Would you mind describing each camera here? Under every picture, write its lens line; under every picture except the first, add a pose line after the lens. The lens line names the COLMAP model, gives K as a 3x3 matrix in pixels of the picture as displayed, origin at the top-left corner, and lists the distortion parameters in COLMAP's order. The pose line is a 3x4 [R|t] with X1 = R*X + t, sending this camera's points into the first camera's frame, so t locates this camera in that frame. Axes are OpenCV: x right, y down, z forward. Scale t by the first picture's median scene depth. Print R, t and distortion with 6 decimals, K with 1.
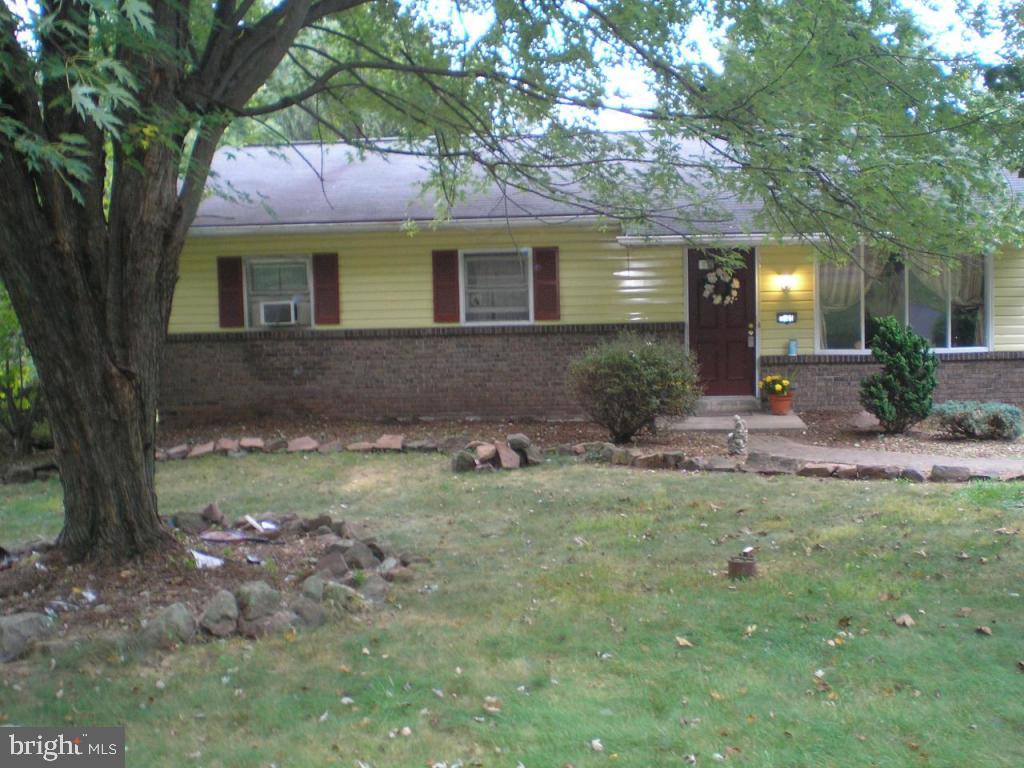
lens RADIAL K [[1139.8, 0, 512.0], [0, 1139.8, 384.0], [0, 0, 1]] dist [-0.133726, -0.002187]
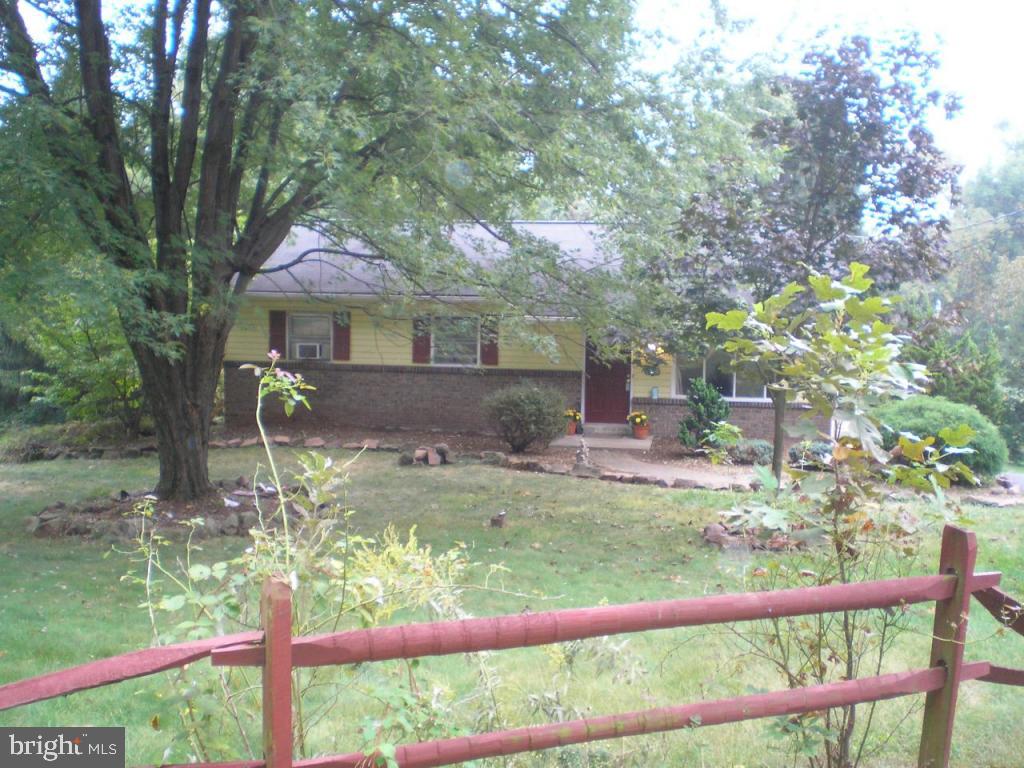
lens RADIAL K [[1139.8, 0, 512.0], [0, 1139.8, 384.0], [0, 0, 1]] dist [-0.133726, -0.002187]
pose [[0.995684, 0.048548, -0.079093, 0.202207], [-0.048363, 0.998821, 0.004257, -0.045432], [0.079206, -0.000414, 0.996858, -0.513227]]
